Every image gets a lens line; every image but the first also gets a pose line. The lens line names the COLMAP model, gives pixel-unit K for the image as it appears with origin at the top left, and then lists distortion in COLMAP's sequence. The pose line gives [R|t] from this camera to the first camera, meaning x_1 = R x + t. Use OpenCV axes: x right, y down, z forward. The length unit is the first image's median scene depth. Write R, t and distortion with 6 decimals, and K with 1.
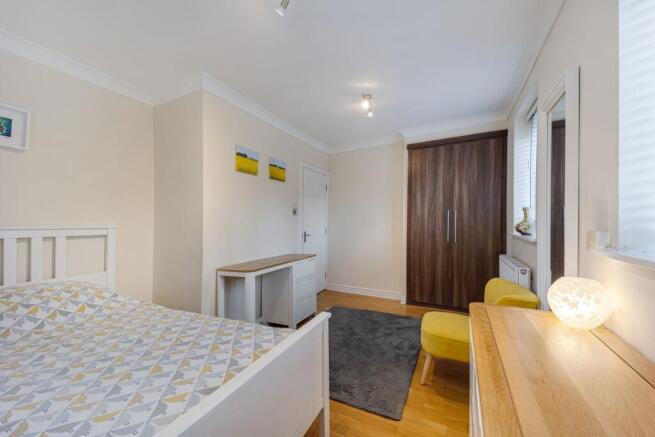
lens RADIAL K [[252.5, 0, 323.9], [0, 252.5, 220.5], [0, 0, 1]] dist [0.036360, -0.011455]
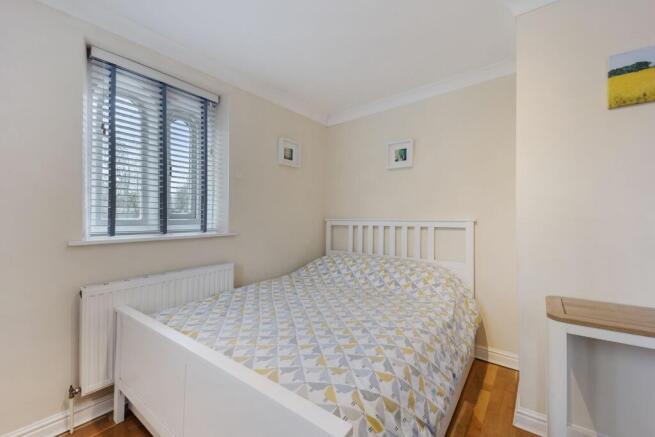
lens RADIAL K [[252.5, 0, 325.7], [0, 252.5, 216.2], [0, 0, 1]] dist [0.036360, -0.011455]
pose [[-0.161888, 0.001811, -0.986807, 0.488551], [0.007767, 0.999970, 0.000561, 0.003026], [0.986779, -0.007574, -0.161897, 1.164349]]
